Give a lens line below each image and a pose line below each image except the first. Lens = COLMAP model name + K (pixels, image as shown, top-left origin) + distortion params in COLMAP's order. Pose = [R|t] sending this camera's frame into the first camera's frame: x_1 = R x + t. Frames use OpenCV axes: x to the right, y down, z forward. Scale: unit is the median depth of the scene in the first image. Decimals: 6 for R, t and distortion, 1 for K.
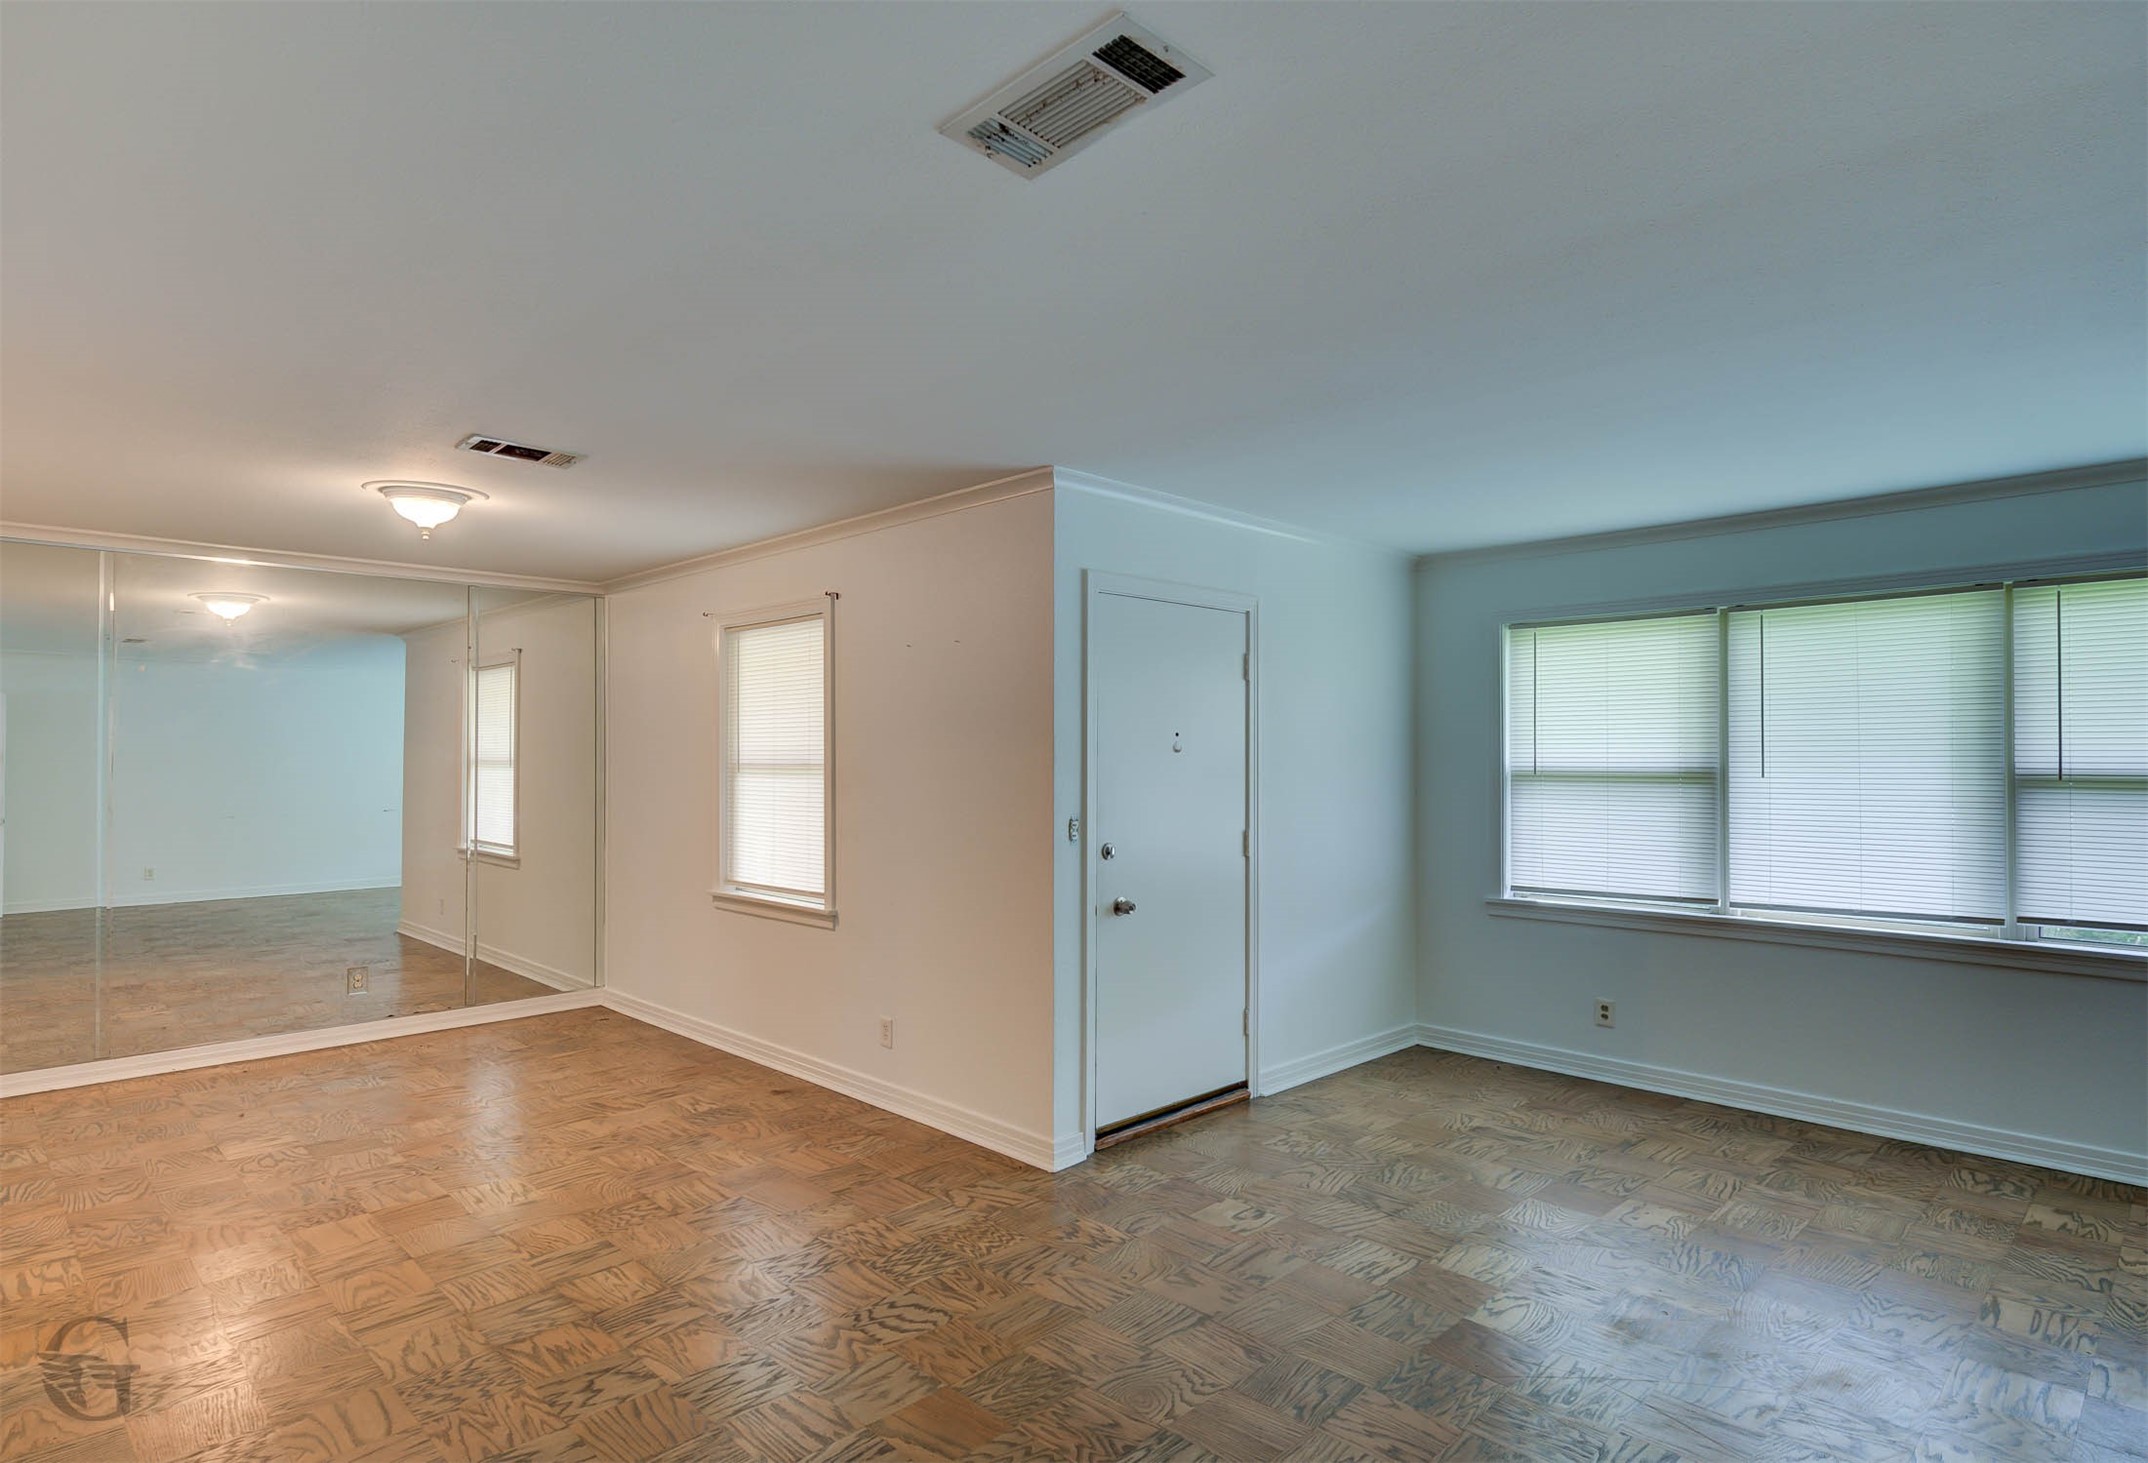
lens RADIAL K [[1154.2, 0, 1053.2], [0, 1154.2, 738.4], [0, 0, 1]] dist [0.010718, -0.000357]
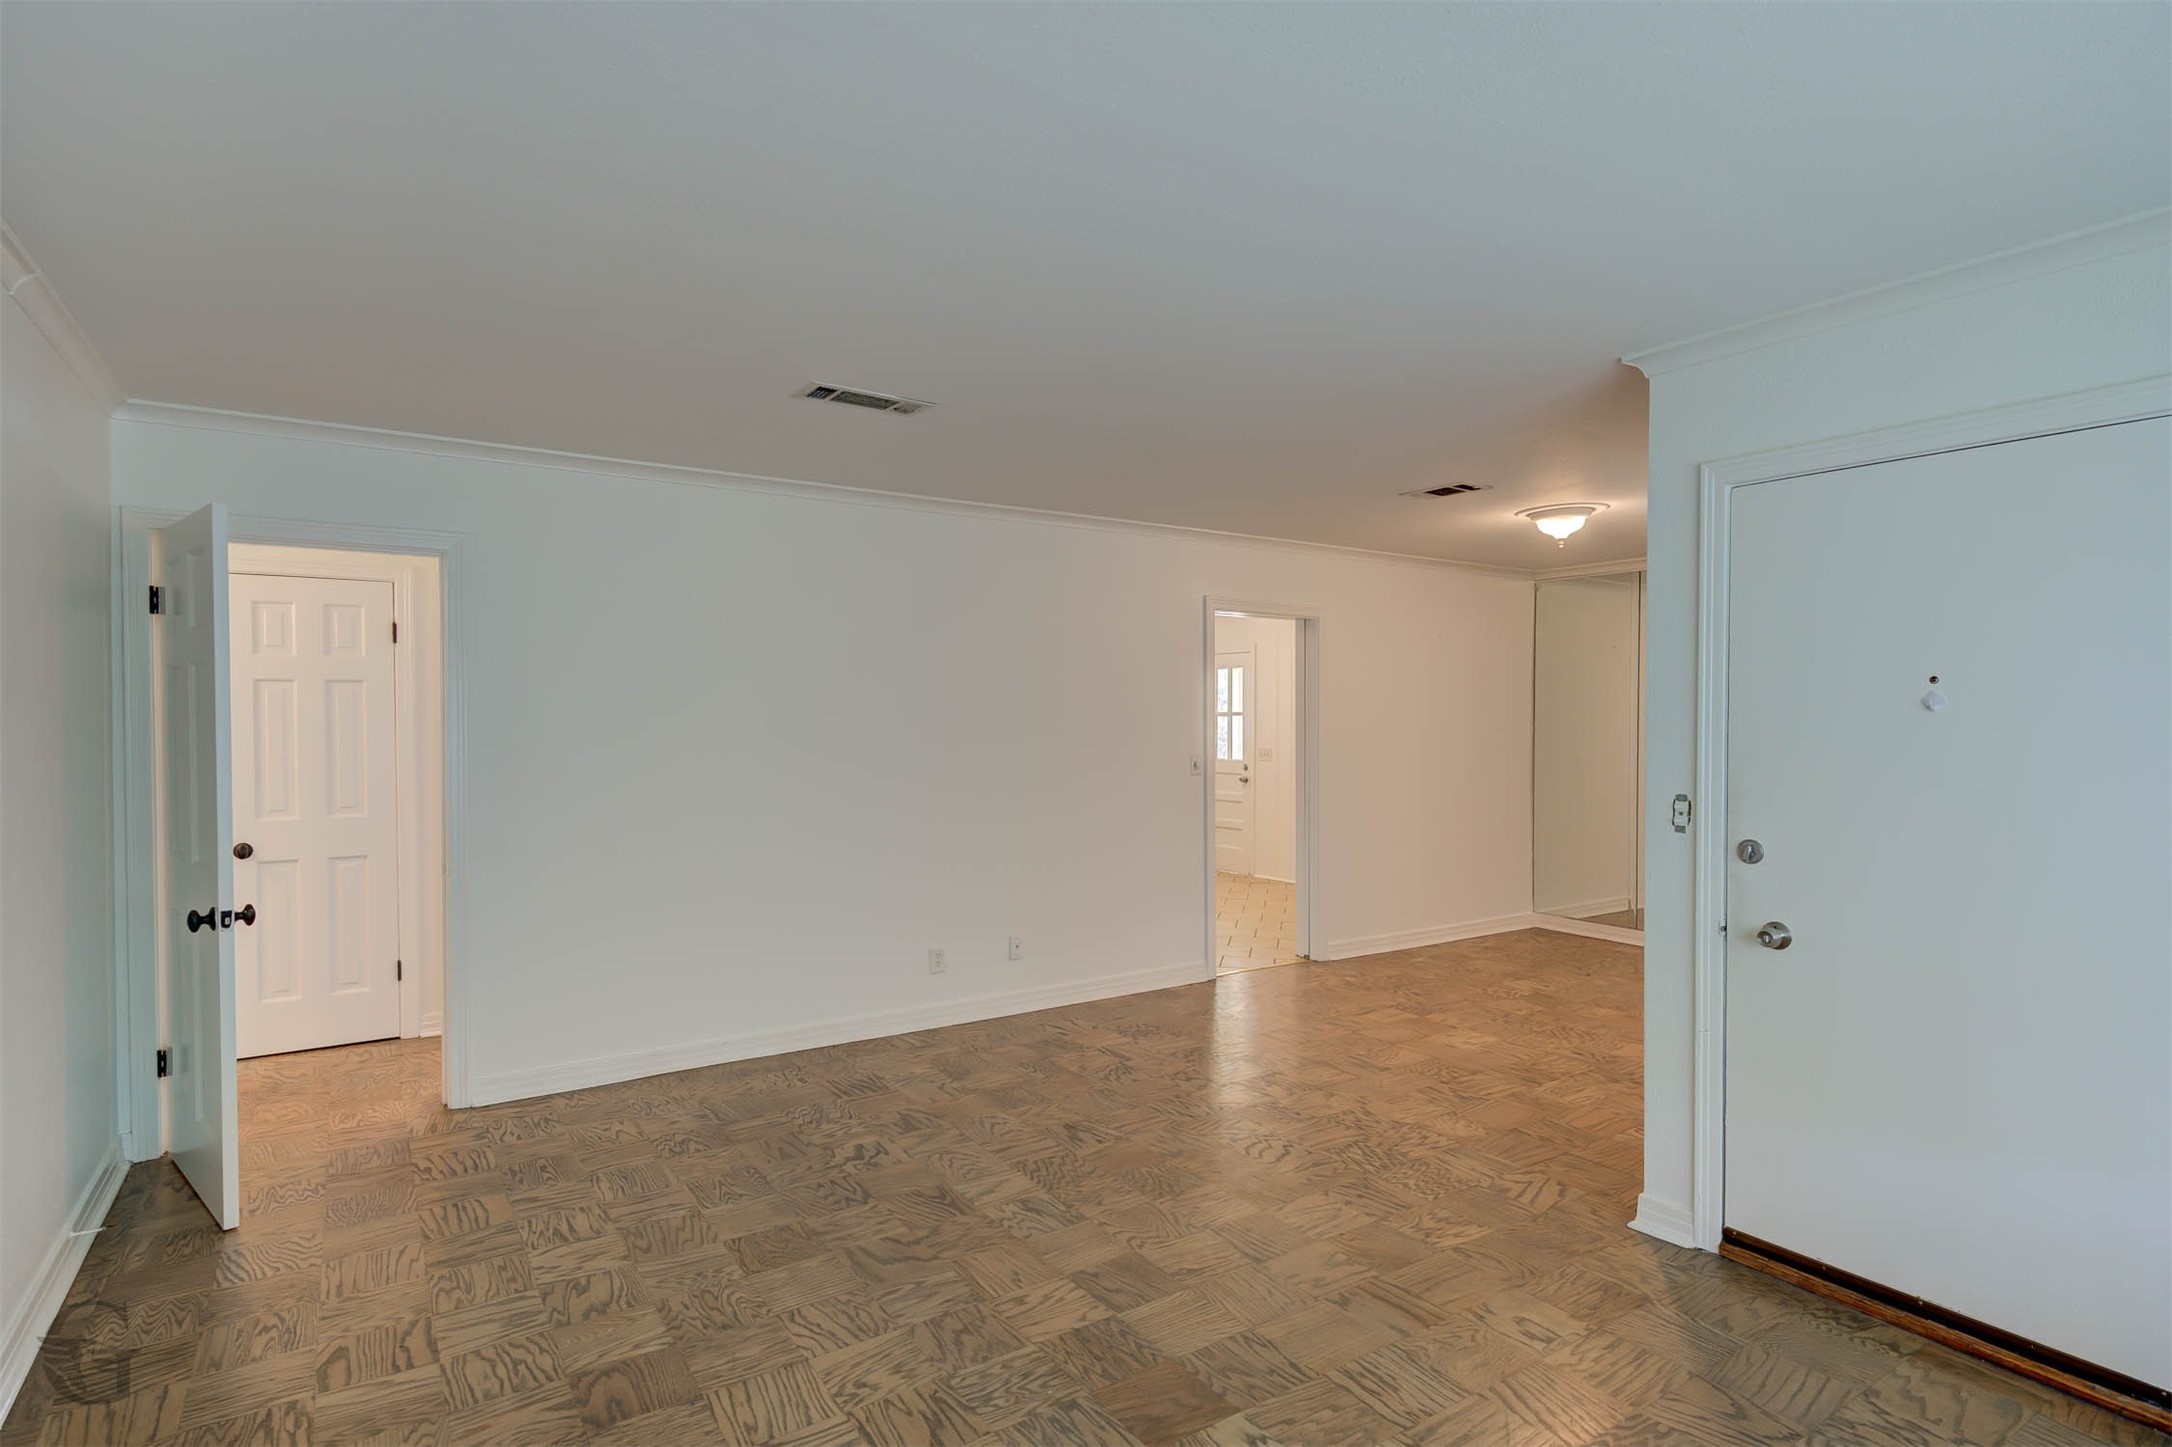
lens RADIAL K [[1112.7, 0, 1094.3], [0, 1112.7, 729.9], [0, 0, 1]] dist [0.009245, -0.001924]
pose [[-0.182020, 0.011842, -0.983224, 1.083442], [0.011795, 0.999882, 0.009859, 0.017018], [0.983224, -0.009803, -0.182138, 1.003019]]
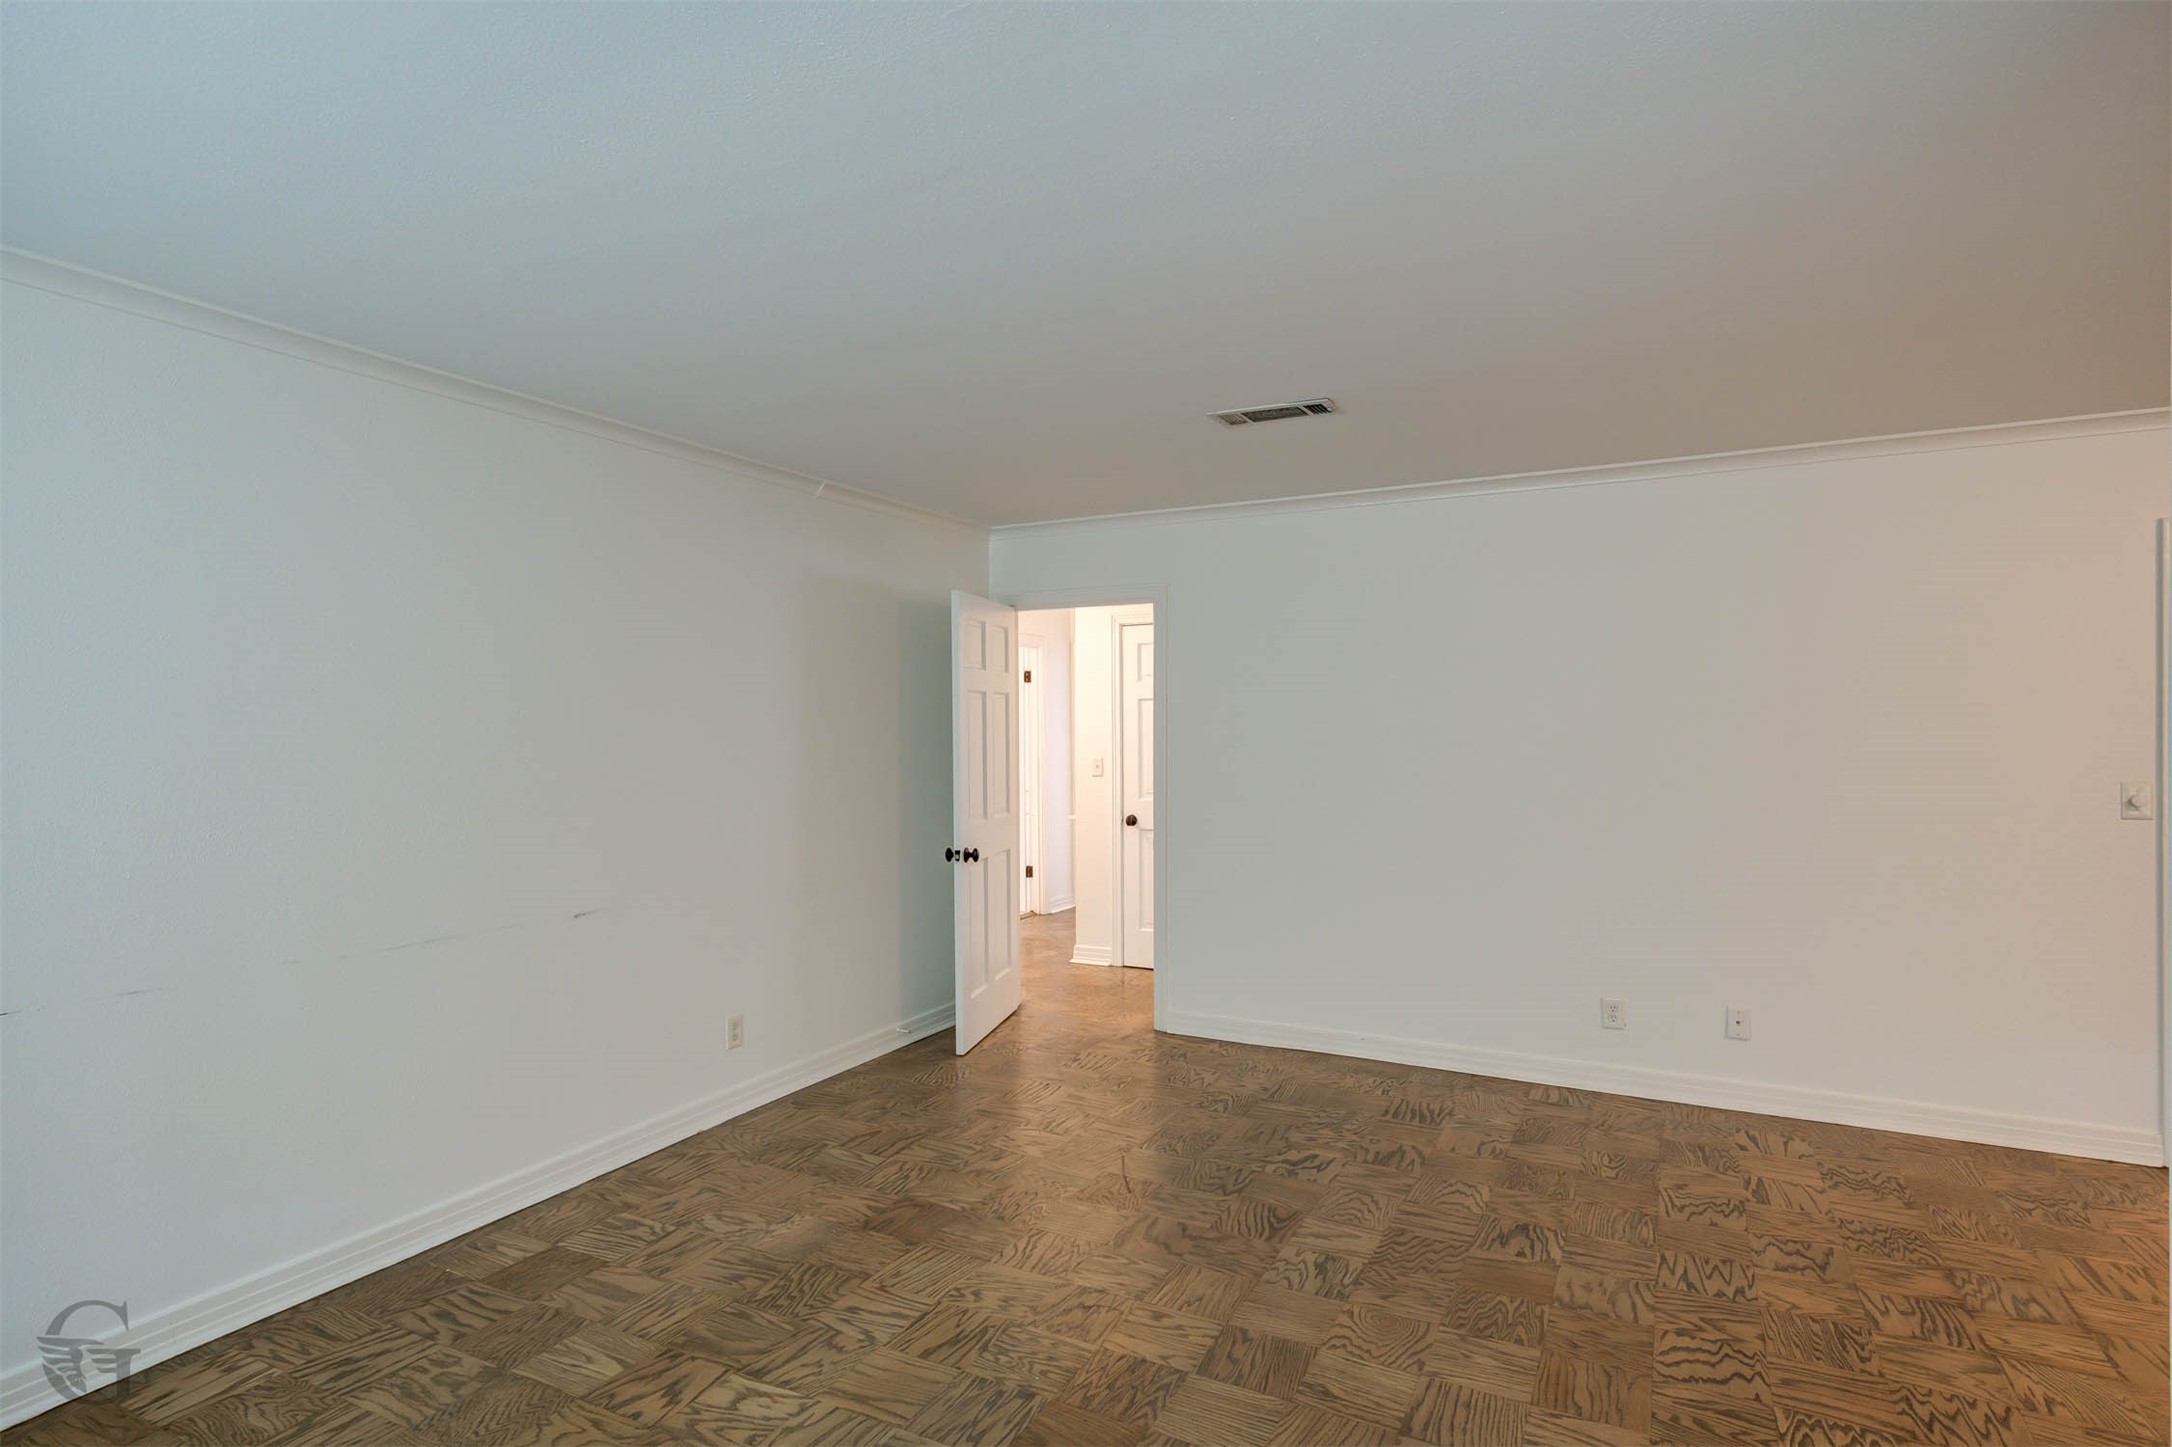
lens RADIAL K [[1112.7, 0, 1094.3], [0, 1112.7, 729.9], [0, 0, 1]] dist [0.009245, -0.001924]
pose [[-0.948151, 0.004027, -0.317795, 0.552543], [0.006728, 0.999950, -0.007403, 0.024135], [0.317750, -0.009158, -0.948130, 1.598214]]
